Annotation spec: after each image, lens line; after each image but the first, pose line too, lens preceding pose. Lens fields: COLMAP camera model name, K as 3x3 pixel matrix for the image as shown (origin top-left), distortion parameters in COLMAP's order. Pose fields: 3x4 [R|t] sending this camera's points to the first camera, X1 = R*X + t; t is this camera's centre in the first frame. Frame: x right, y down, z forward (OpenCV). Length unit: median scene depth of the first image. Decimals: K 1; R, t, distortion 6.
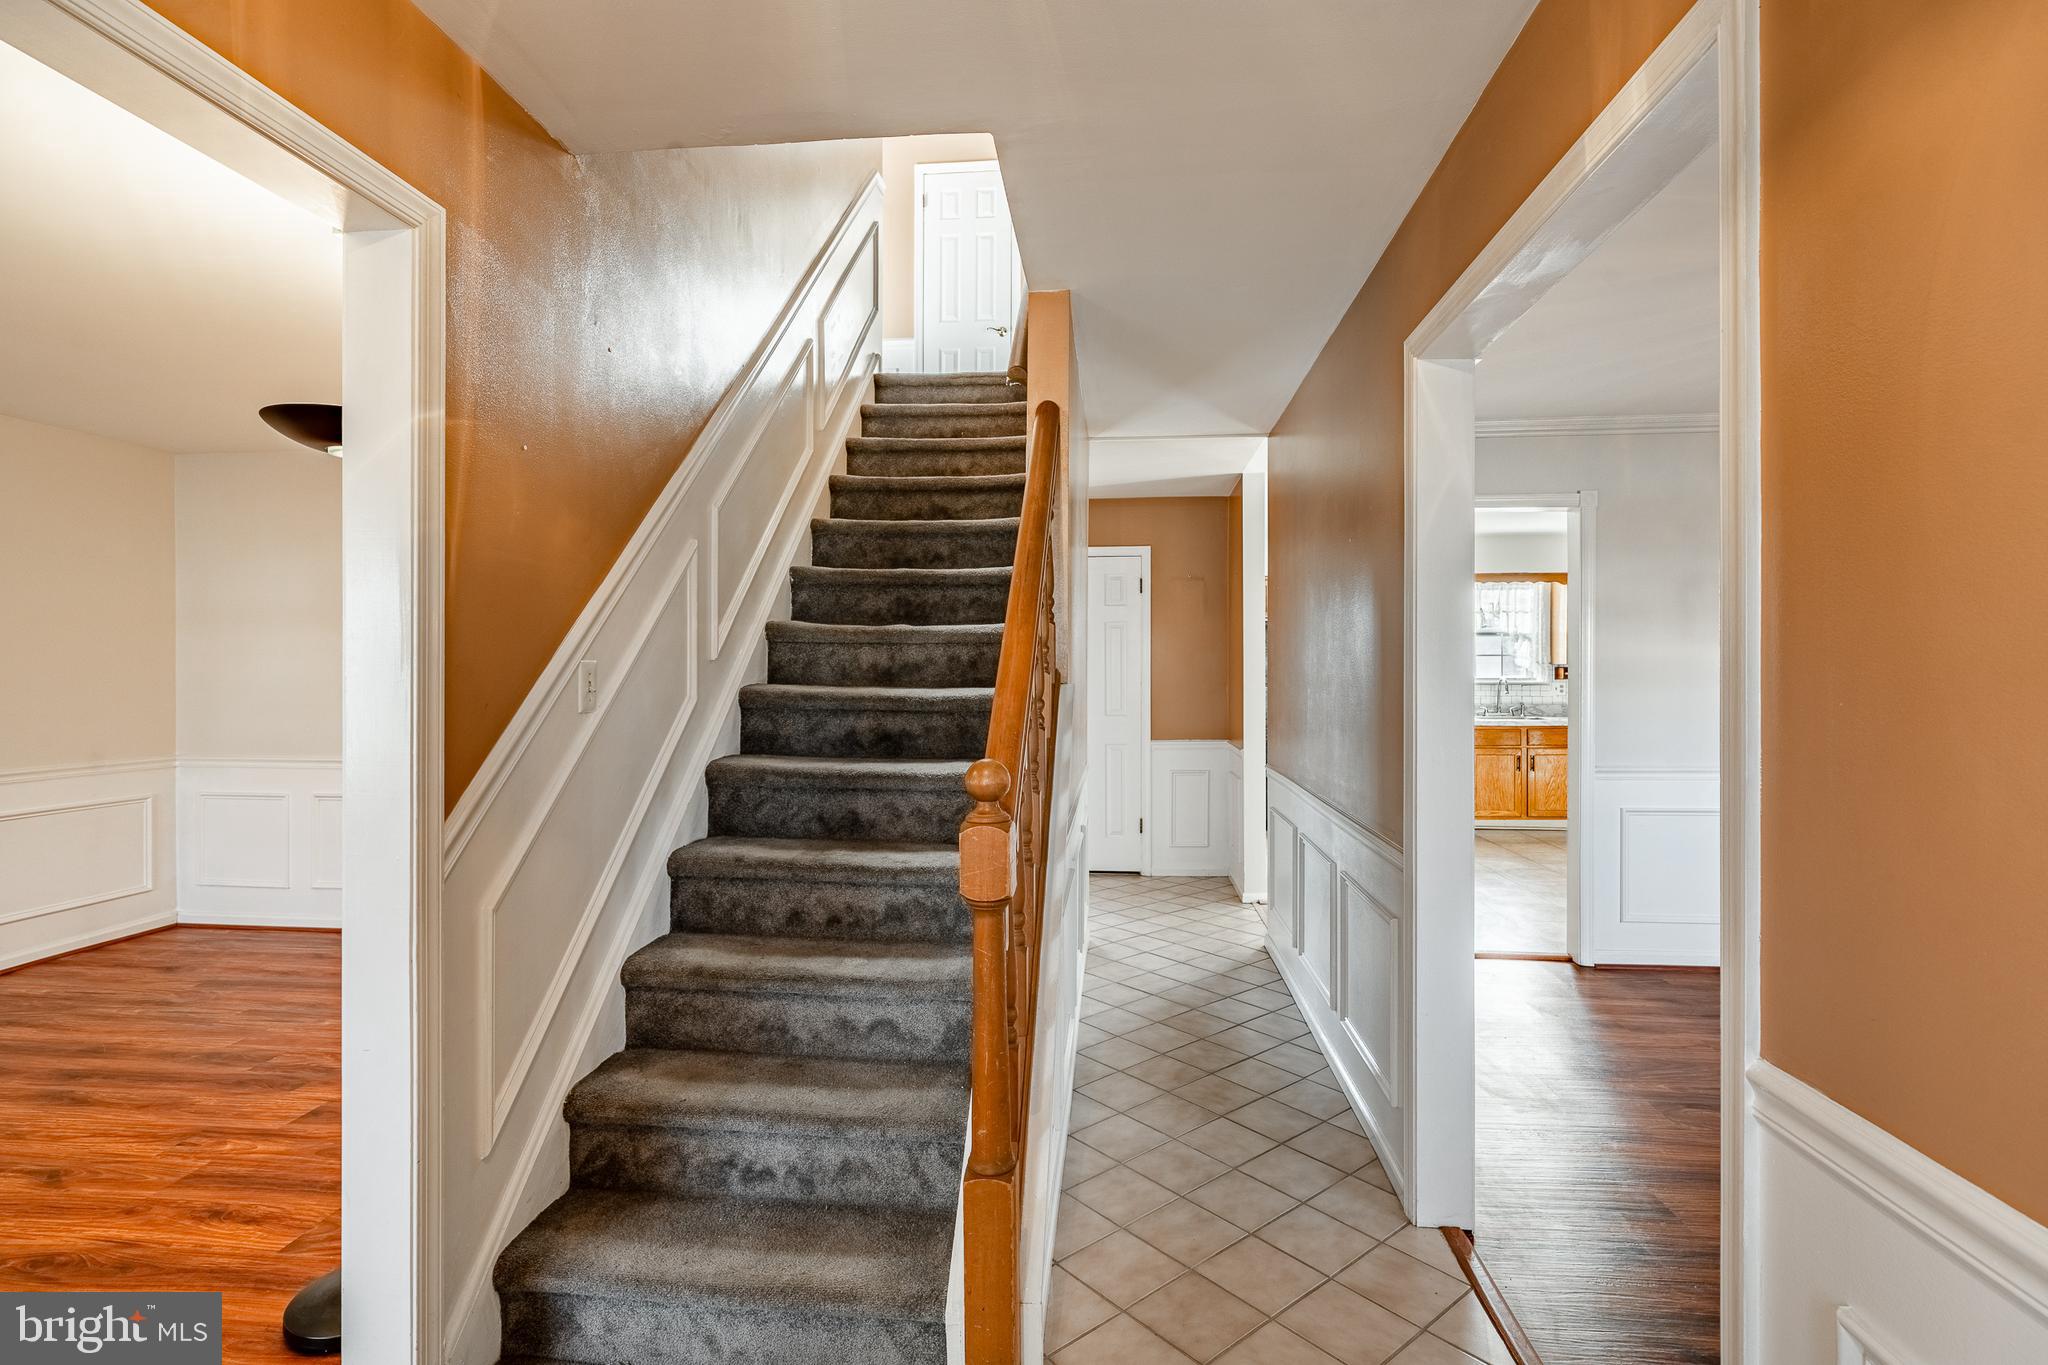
lens RADIAL K [[965.1, 0, 1022.6], [0, 965.1, 679.2], [0, 0, 1]] dist [0.001130, -0.000003]
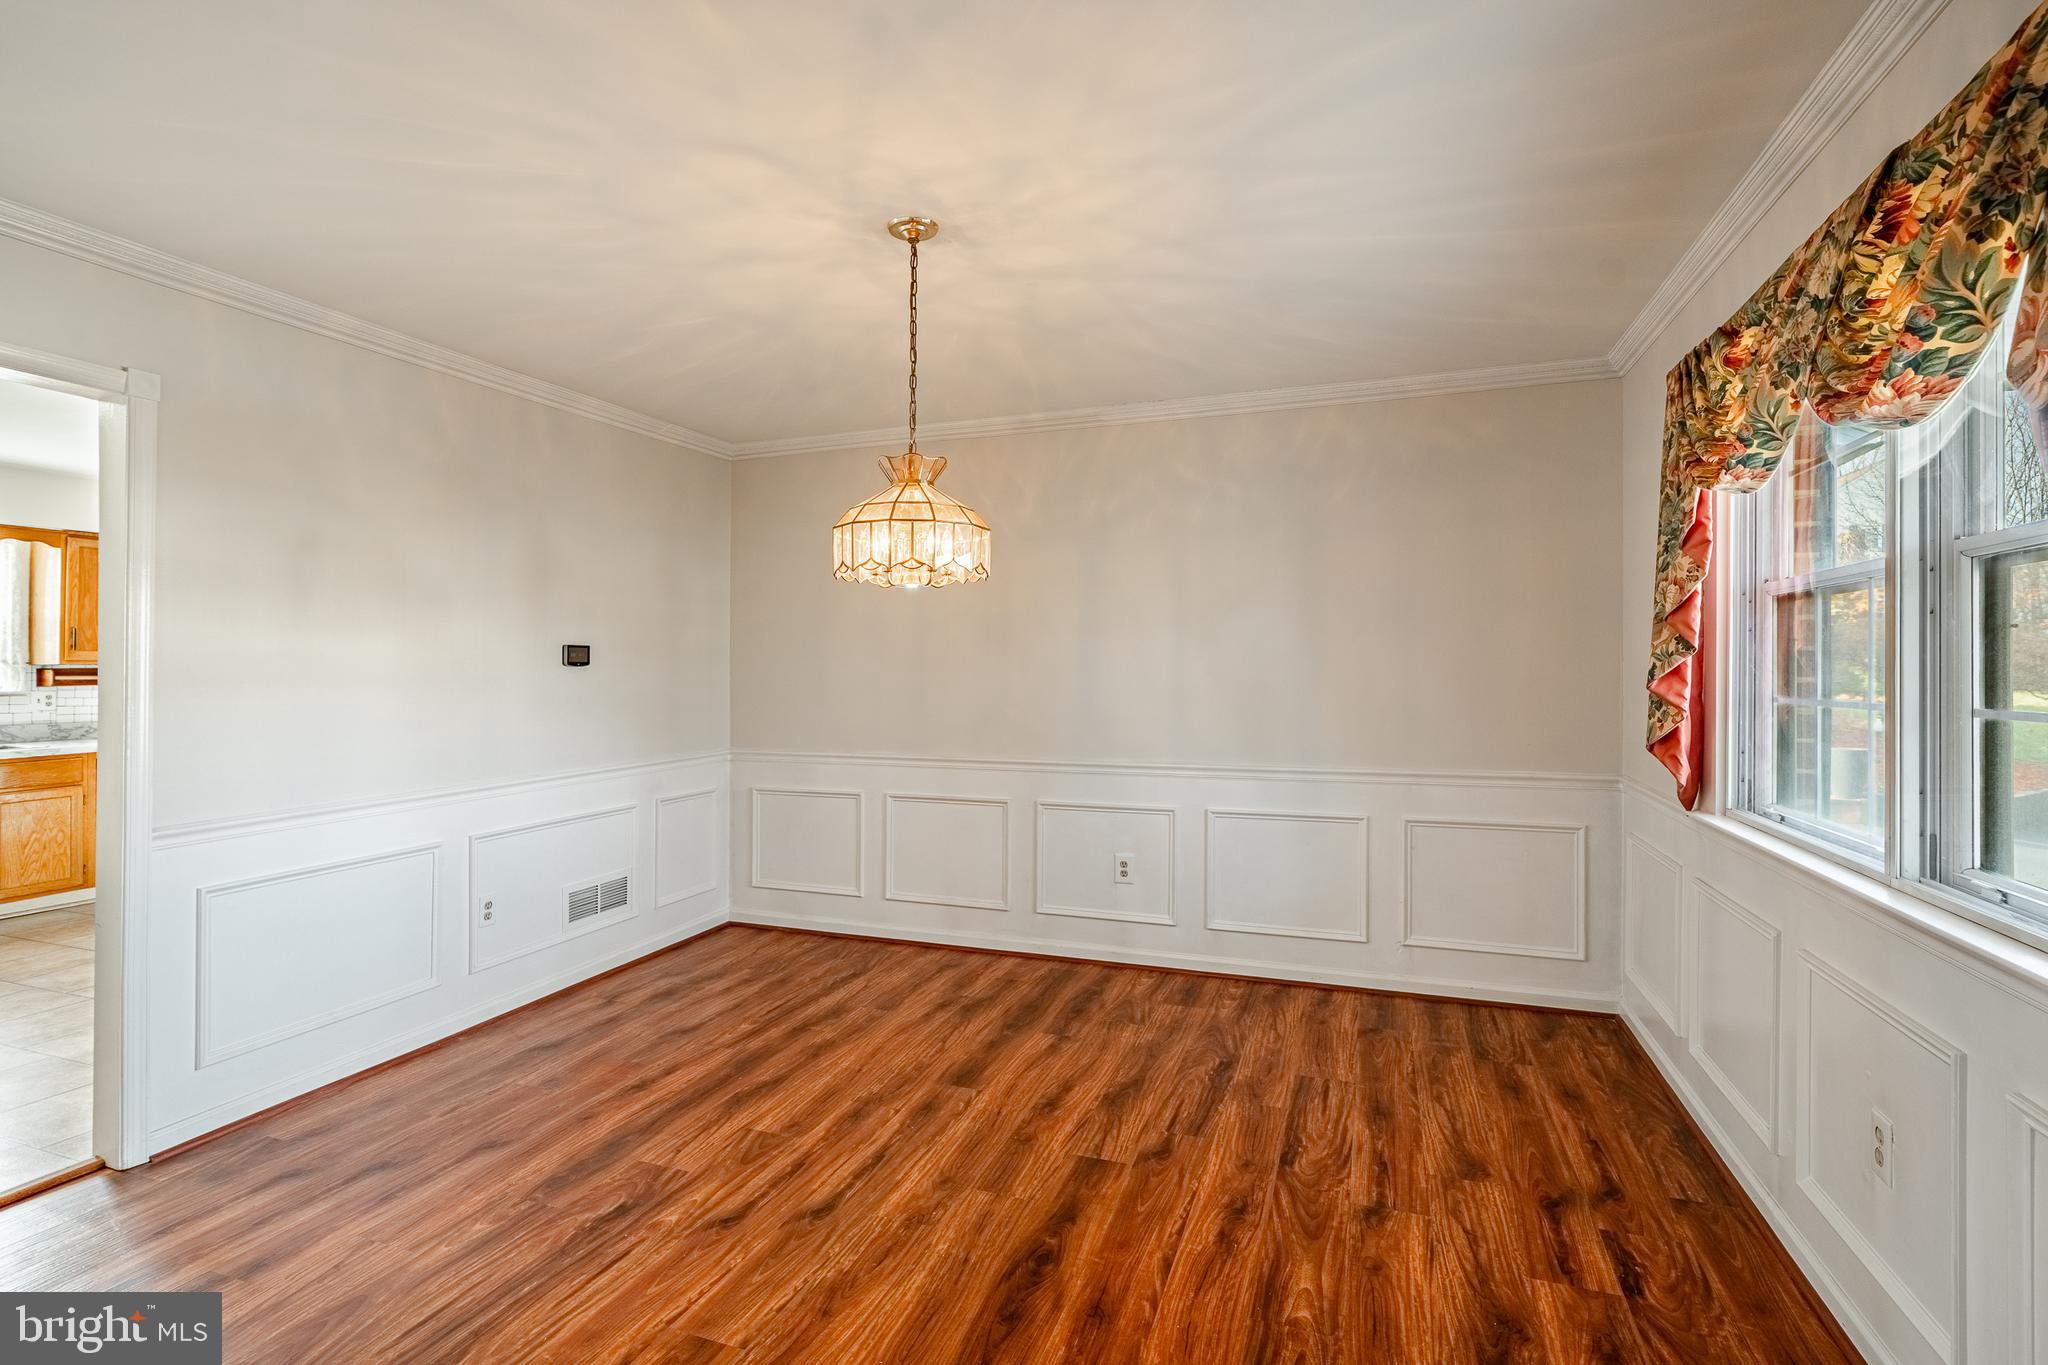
lens RADIAL K [[965.1, 0, 1016.2], [0, 965.1, 686.5], [0, 0, 1]] dist [0.001130, -0.000003]
pose [[0.257017, 0.009443, 0.966361, 0.142048], [-0.005269, 0.999951, -0.008369, 0.004188], [-0.966393, -0.002940, 0.257054, 0.314027]]
